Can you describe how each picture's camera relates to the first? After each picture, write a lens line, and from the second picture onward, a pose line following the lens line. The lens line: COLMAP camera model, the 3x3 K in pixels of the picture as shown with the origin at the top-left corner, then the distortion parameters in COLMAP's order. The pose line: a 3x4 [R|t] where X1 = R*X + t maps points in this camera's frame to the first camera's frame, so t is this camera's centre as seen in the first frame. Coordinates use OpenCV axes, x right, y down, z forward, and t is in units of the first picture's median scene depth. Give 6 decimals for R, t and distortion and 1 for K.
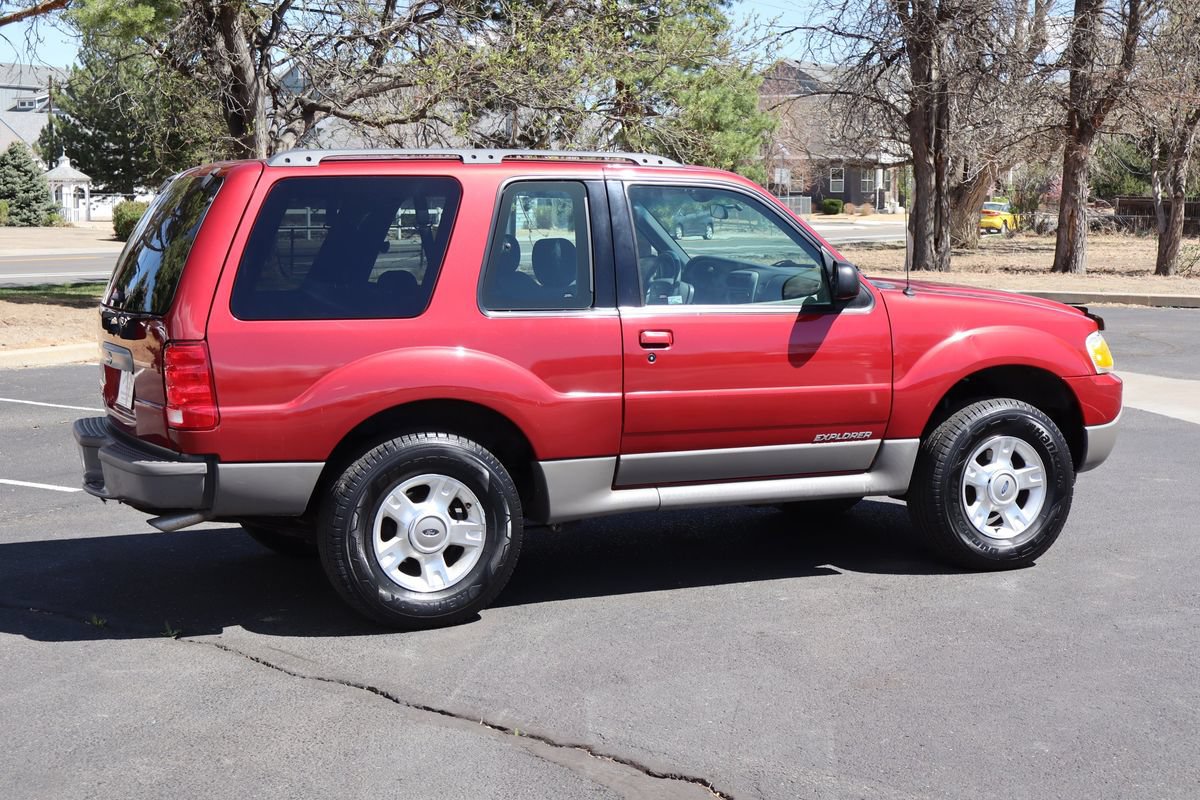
lens RADIAL K [[1840.9, 0, 600.0], [0, 1840.9, 400.0], [0, 0, 1]] dist [0.027483, 0.201371]
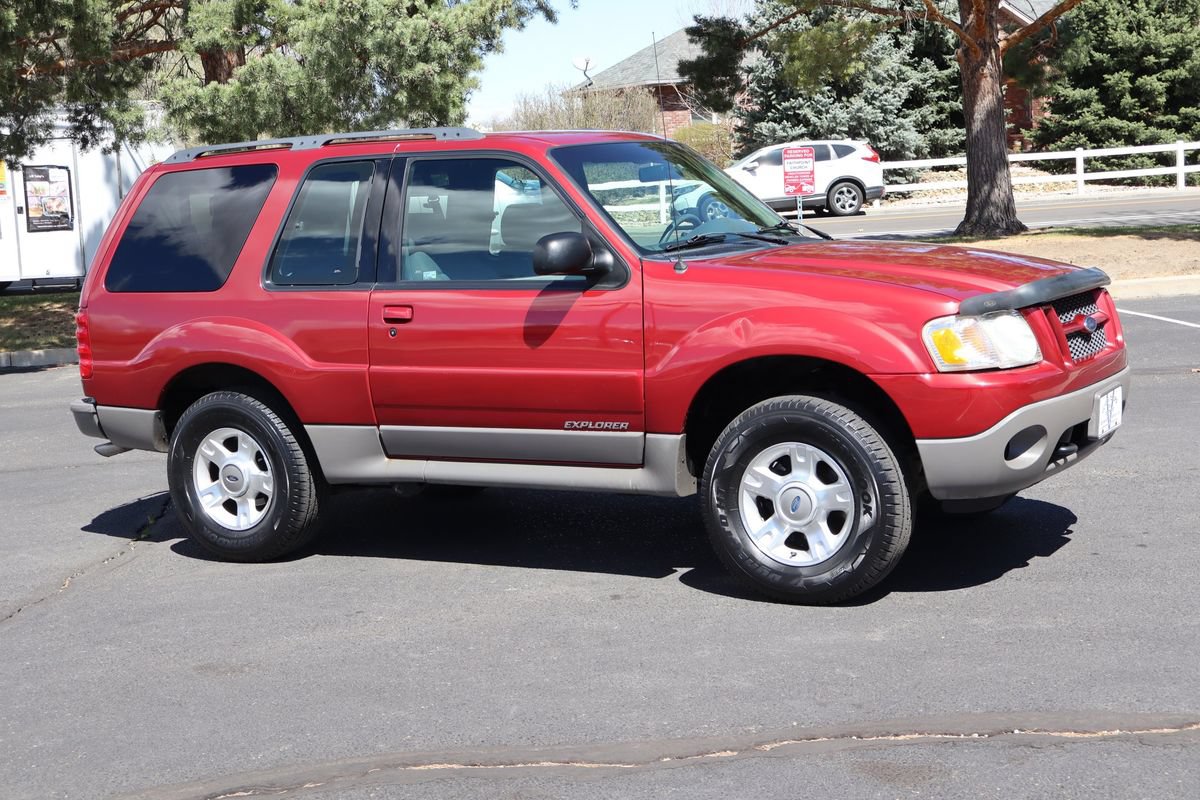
lens RADIAL K [[1840.9, 0, 600.0], [0, 1840.9, 400.0], [0, 0, 1]] dist [0.027483, 0.201371]
pose [[0.574140, 0.068356, -0.815899, 0.924789], [-0.029554, 0.997590, 0.062782, -0.052912], [0.818224, -0.011933, 0.574776, 0.503392]]
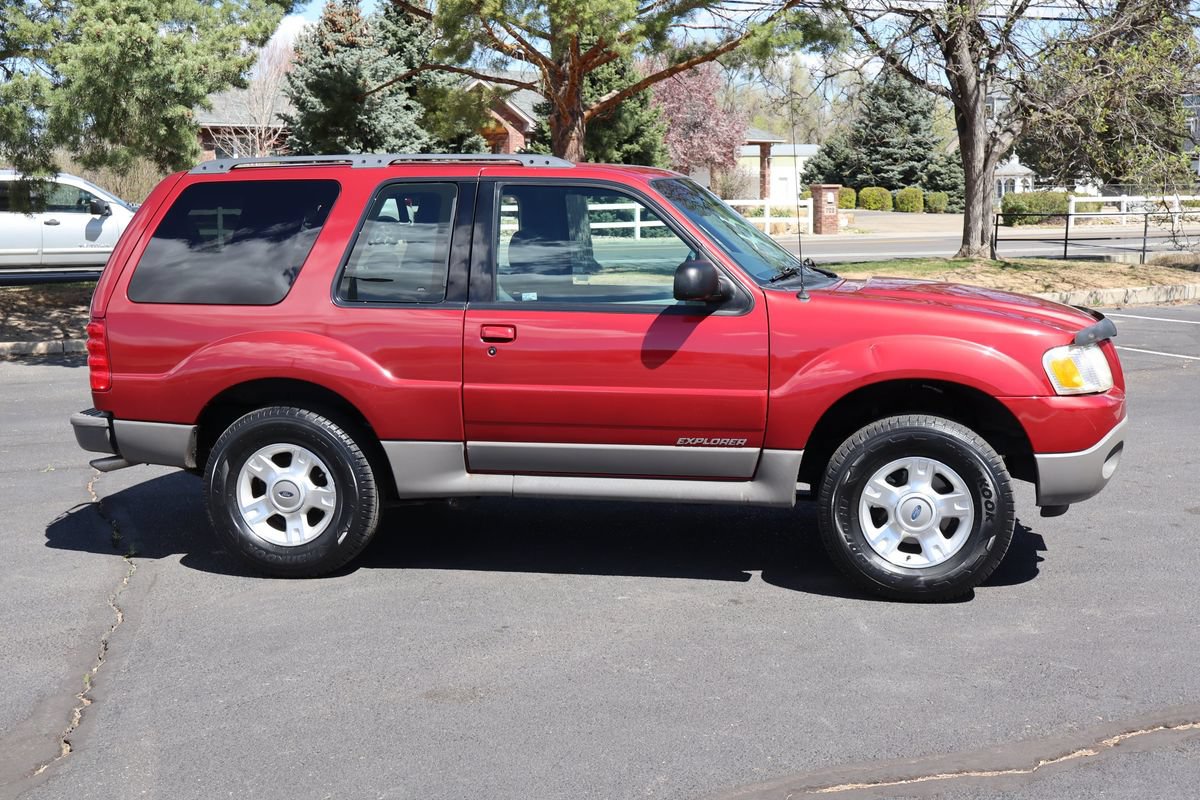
lens RADIAL K [[1517.0, 0, 600.0], [0, 1517.0, 400.0], [0, 0, 1]] dist [0.002432, -0.050062]
pose [[0.825174, 0.070722, -0.560435, 0.561854], [-0.053945, 0.997463, 0.046443, -0.038531], [0.562297, -0.008091, 0.826896, 0.317666]]
